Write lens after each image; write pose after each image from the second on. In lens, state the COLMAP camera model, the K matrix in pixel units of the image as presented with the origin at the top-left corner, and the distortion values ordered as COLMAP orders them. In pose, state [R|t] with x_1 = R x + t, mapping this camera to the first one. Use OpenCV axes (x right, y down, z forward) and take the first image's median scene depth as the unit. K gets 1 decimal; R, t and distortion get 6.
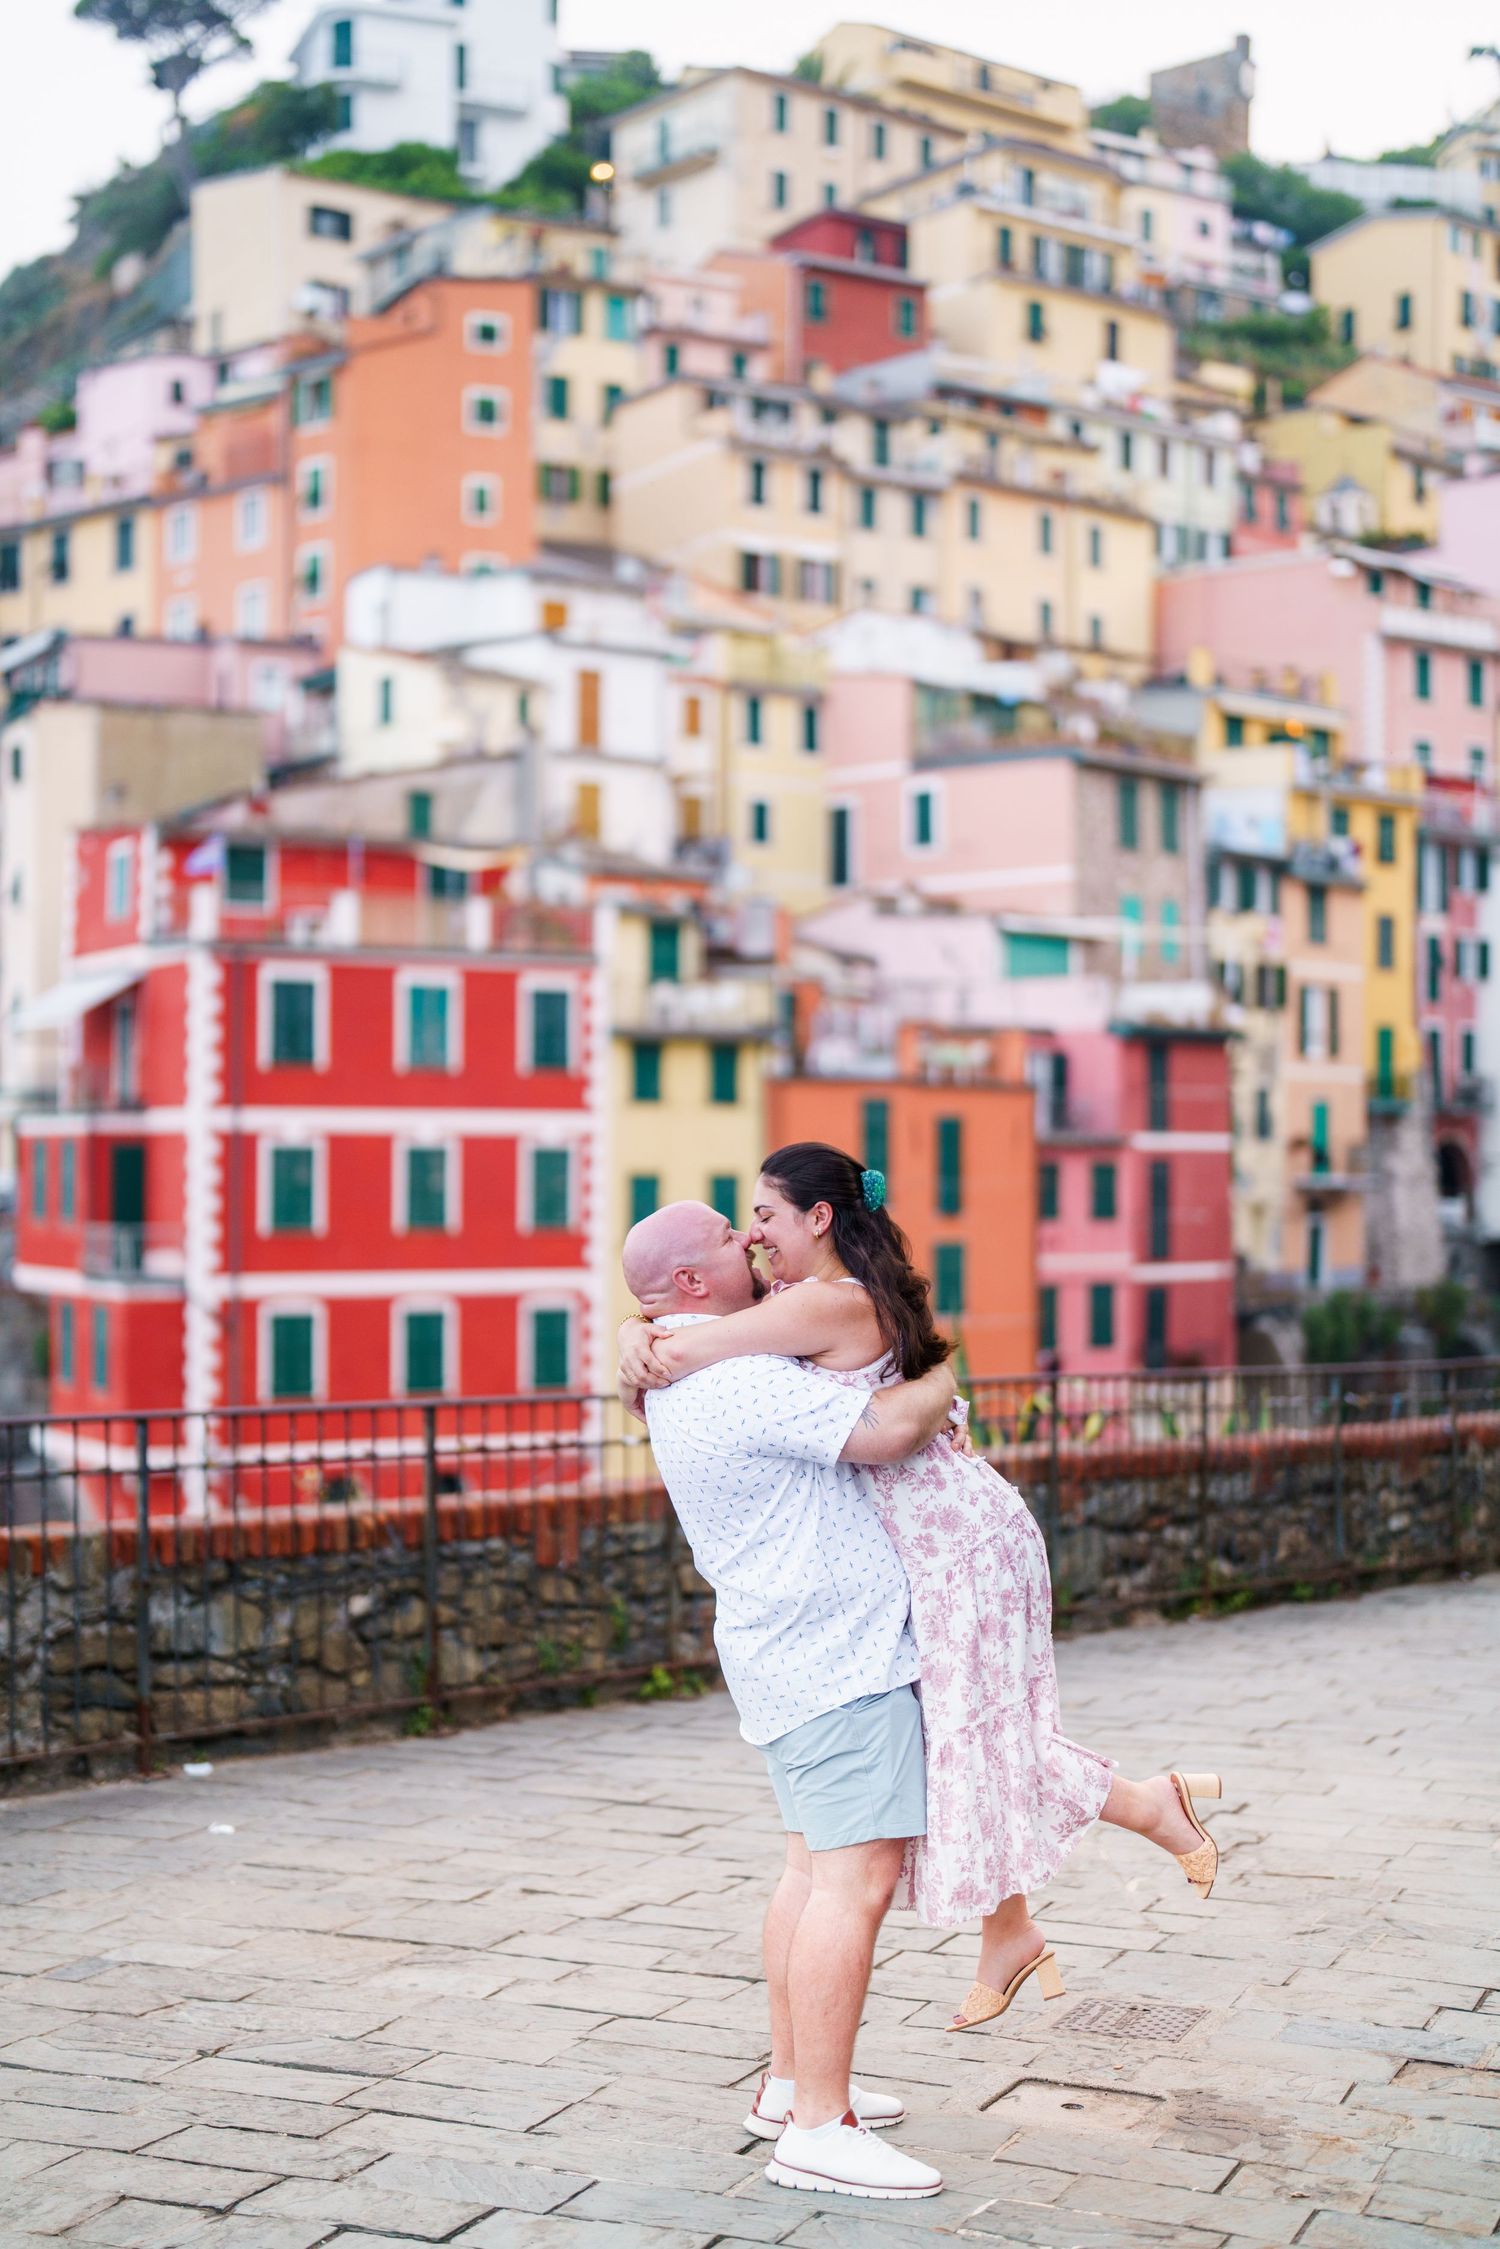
lens RADIAL K [[3128.8, 0, 750.0], [0, 3128.8, 1124.5], [0, 0, 1]] dist [-0.120490, 0.973952]
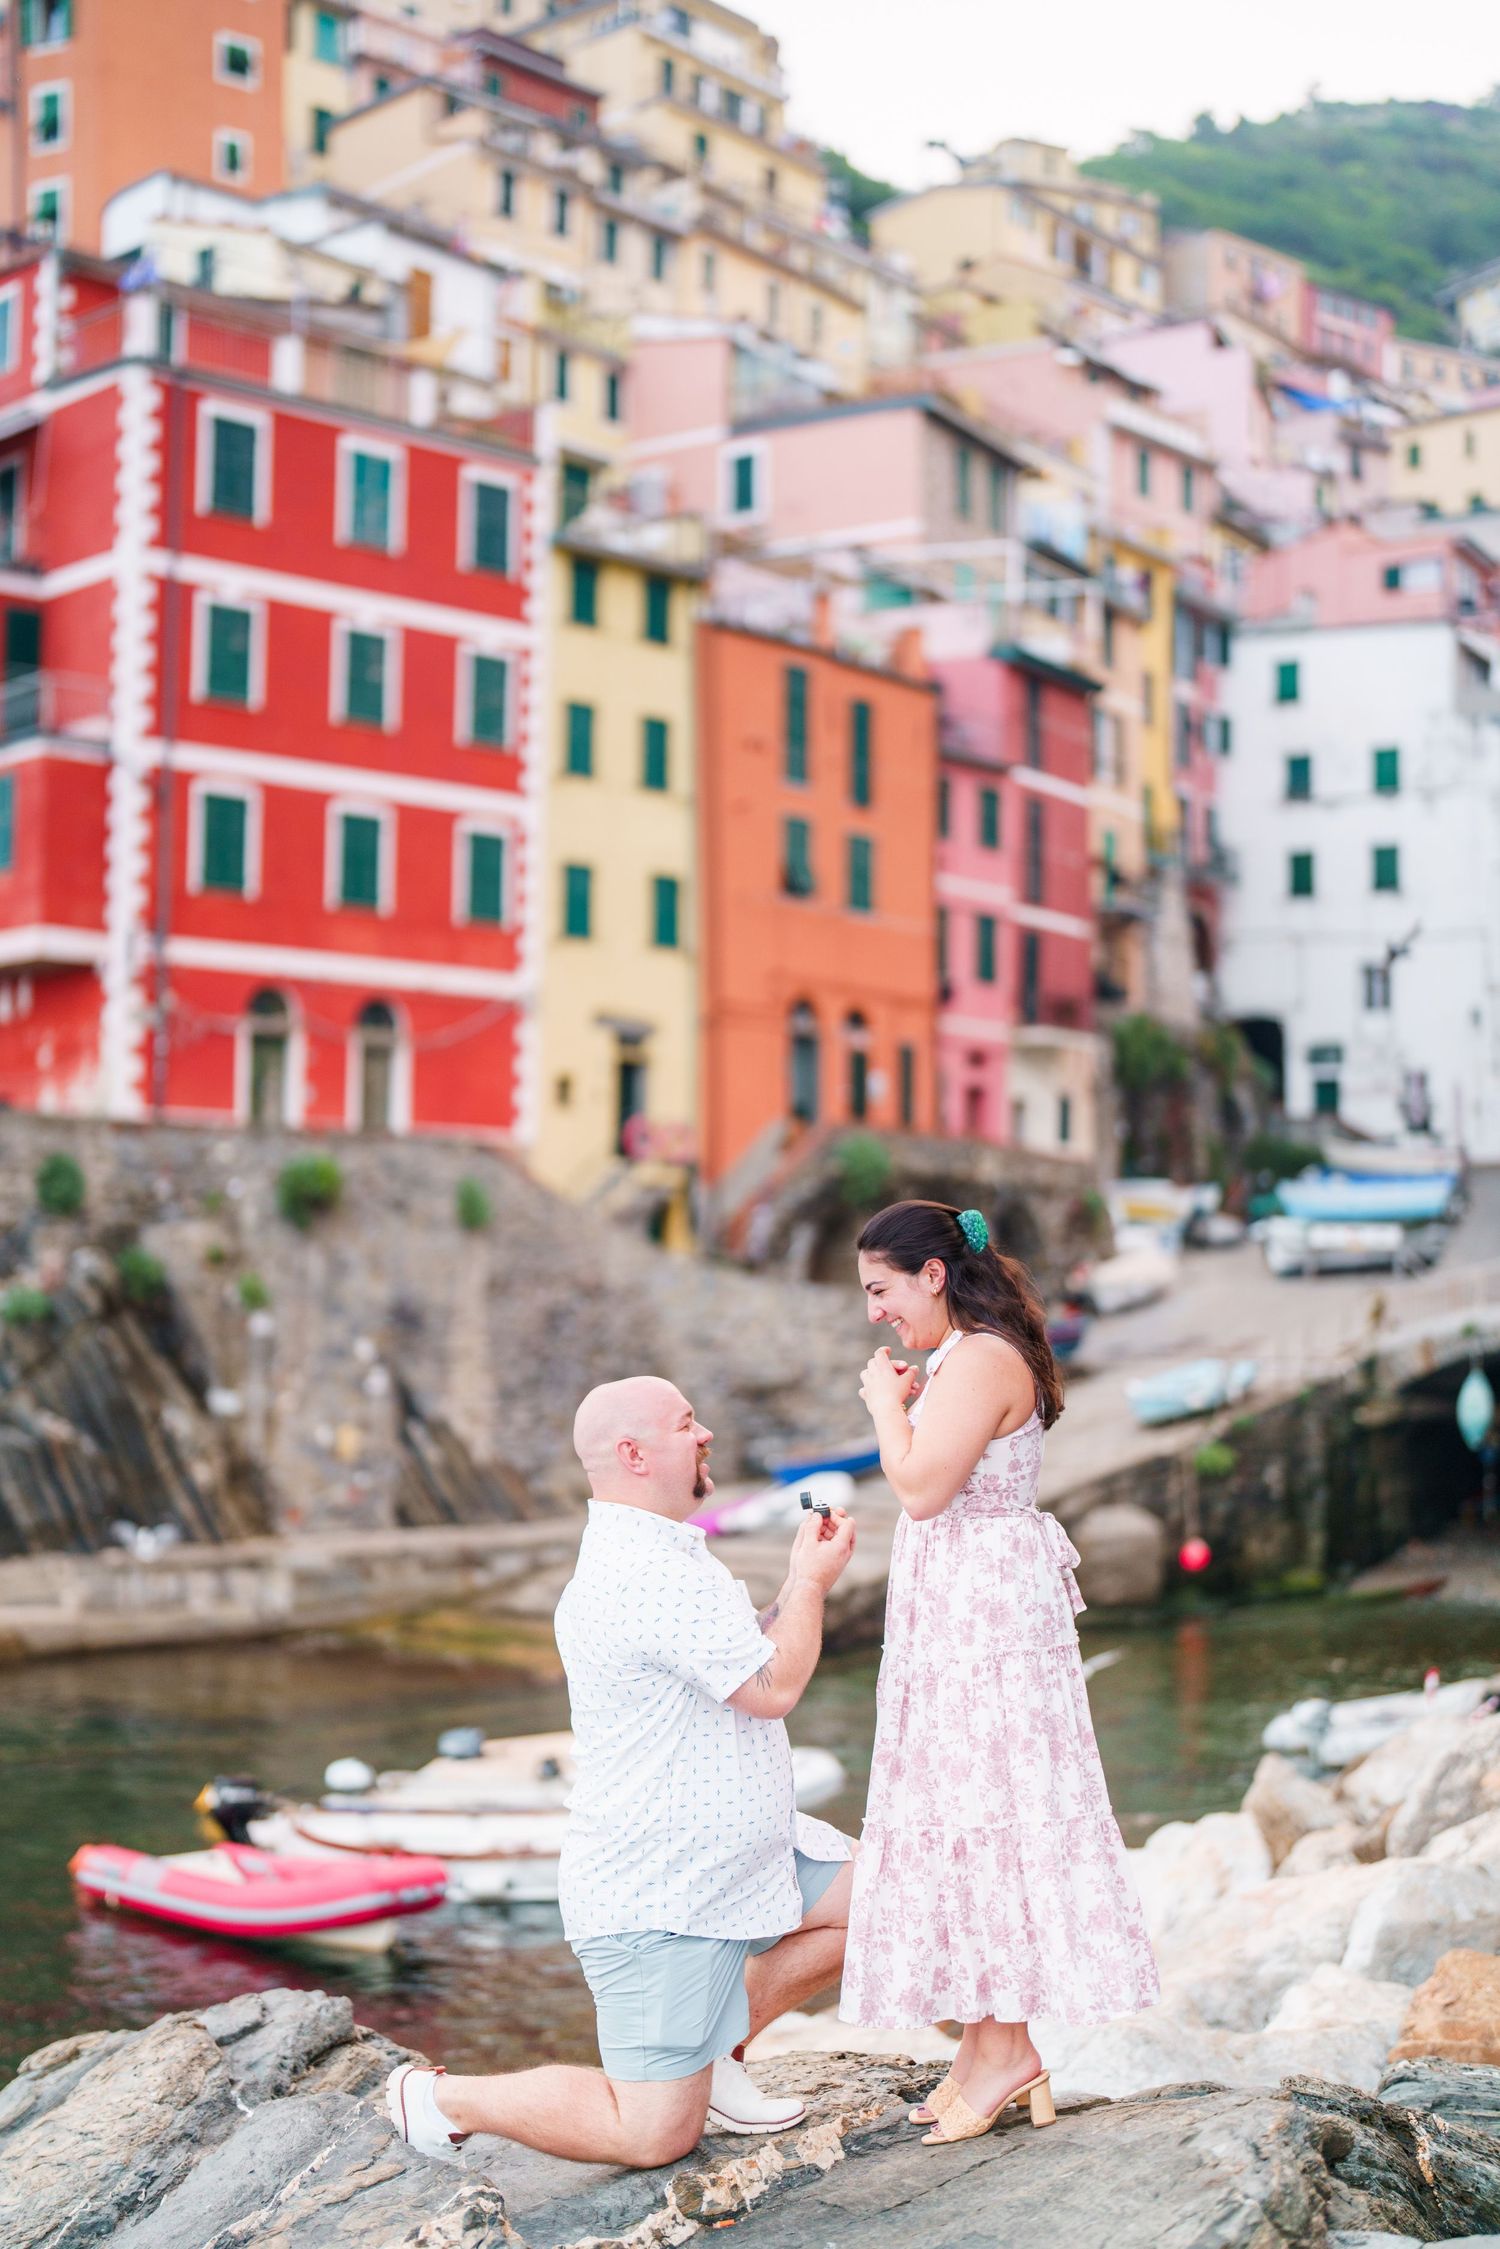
lens RADIAL K [[3128.8, 0, 750.0], [0, 3128.8, 1124.5], [0, 0, 1]] dist [-0.120490, 0.973952]
pose [[0.977814, 0.022498, 0.208265, -0.151607], [-0.011632, 0.998513, -0.053257, 0.164316], [-0.209153, 0.049653, 0.976622, 0.096567]]
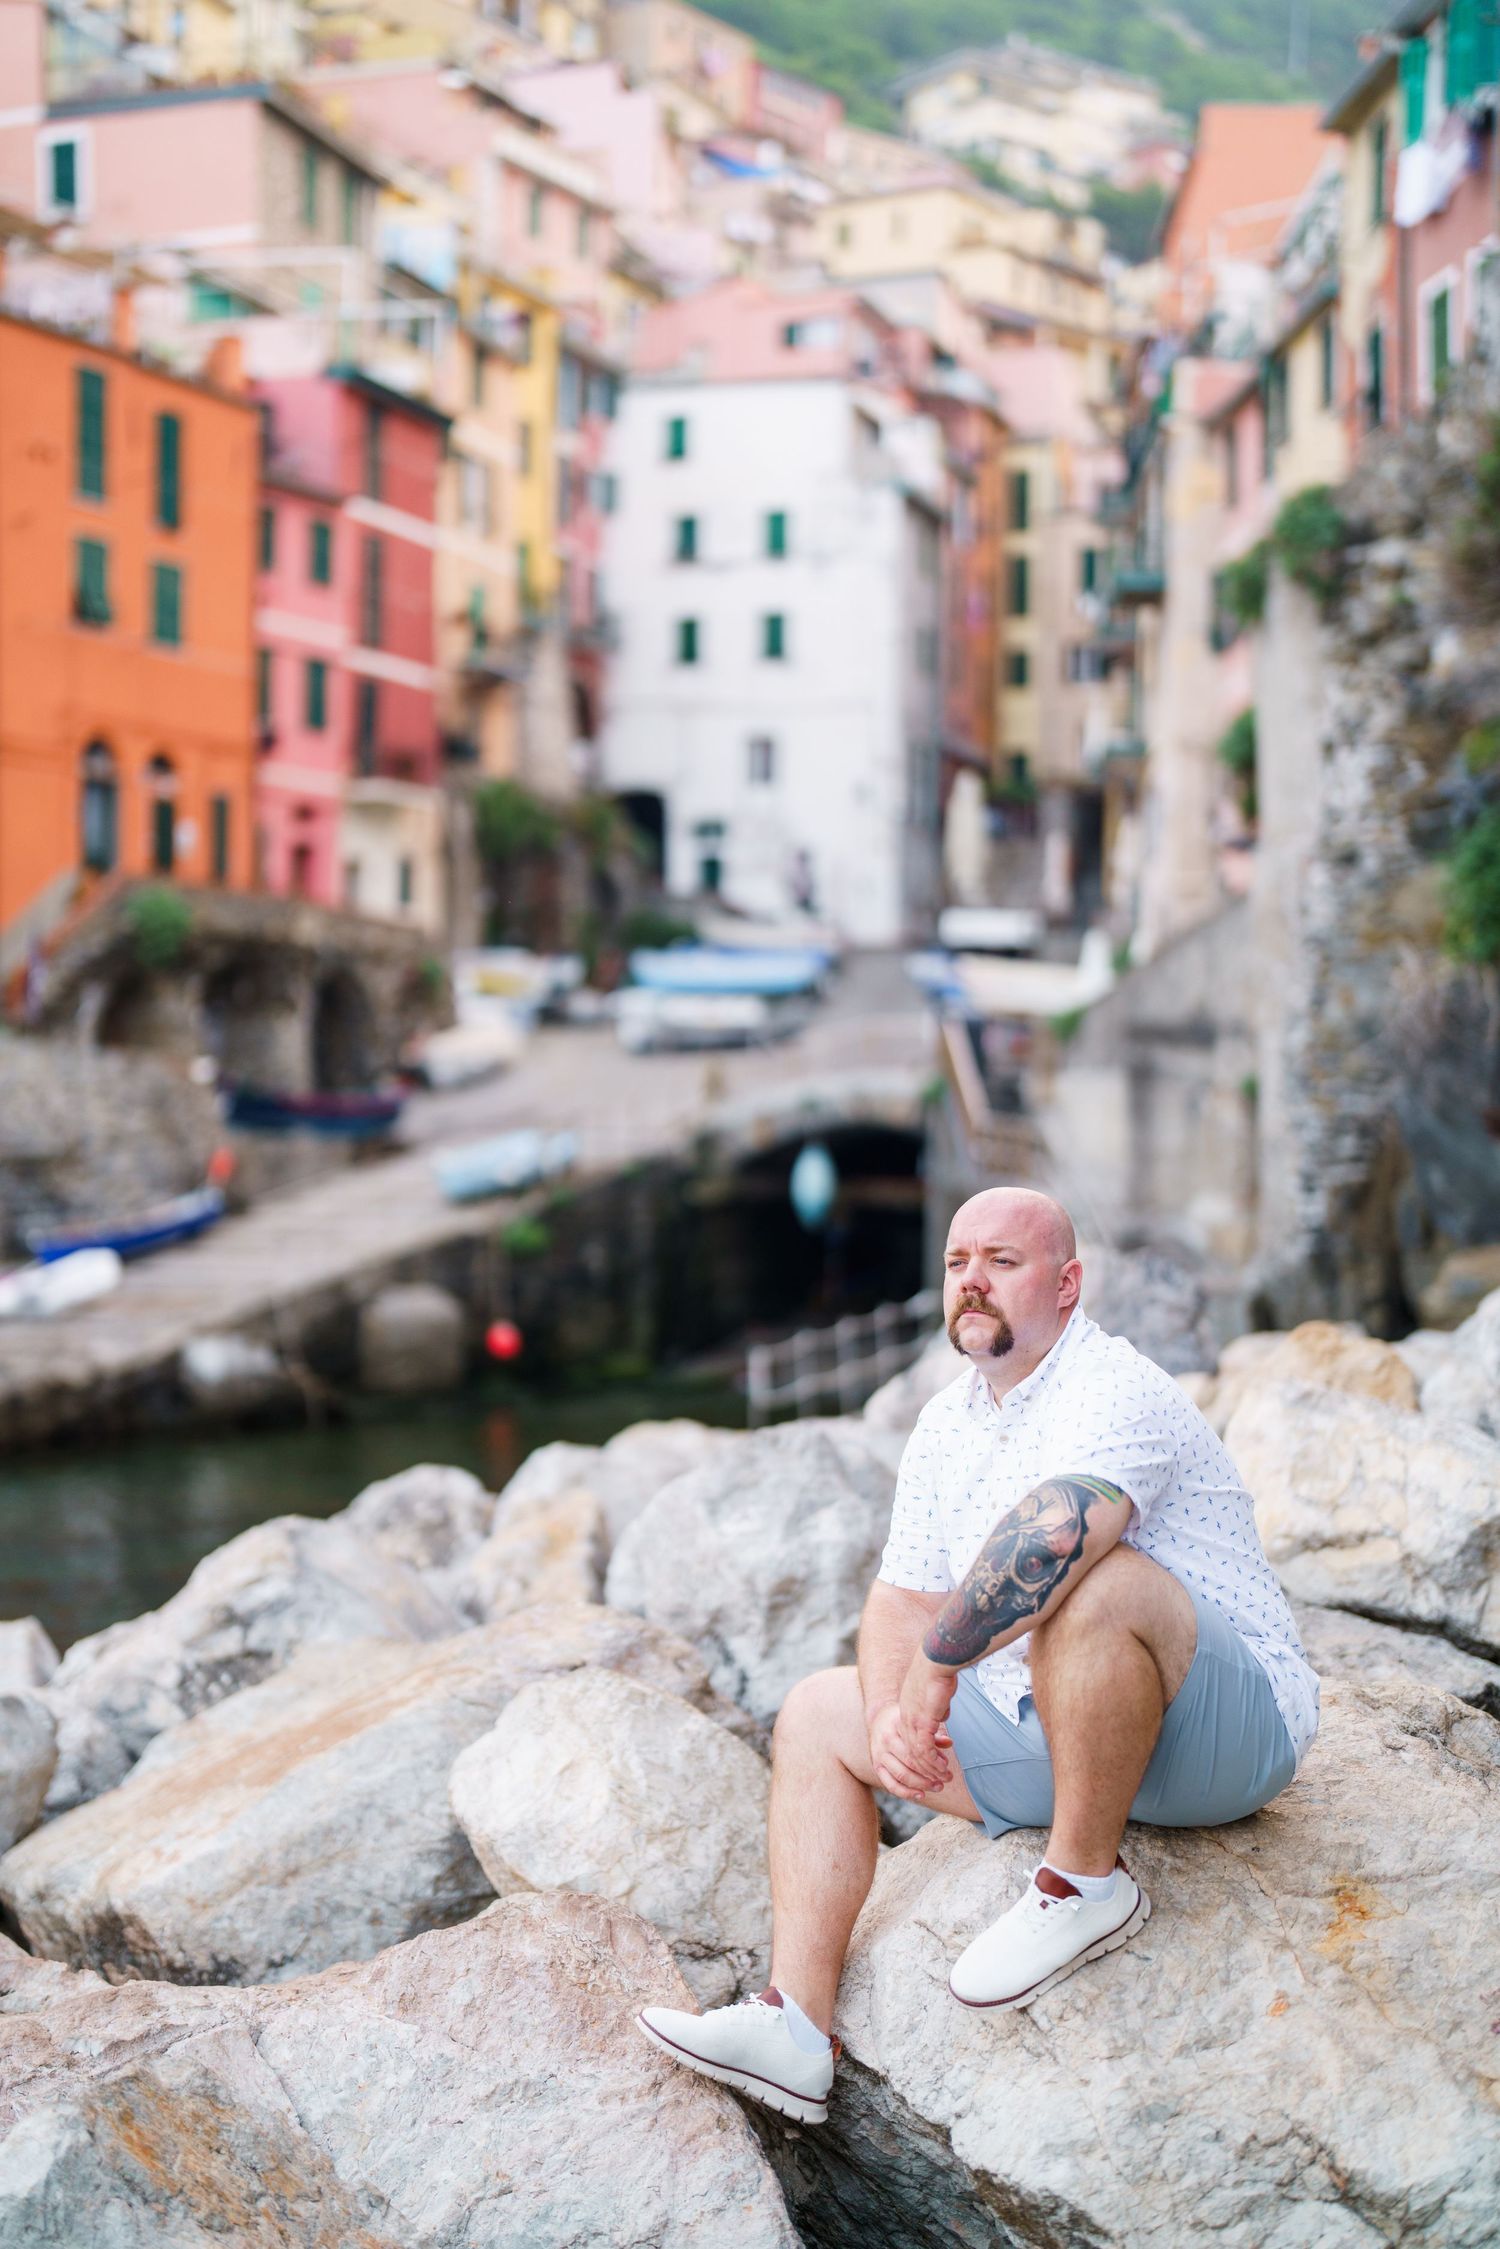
lens RADIAL K [[3128.8, 0, 750.0], [0, 3128.8, 1124.5], [0, 0, 1]] dist [-0.120490, 0.973952]
pose [[0.928406, 0.010925, 0.371406, -0.096890], [-0.014183, 0.999881, 0.006041, 0.173433], [-0.371296, -0.010877, 0.928451, 0.143950]]
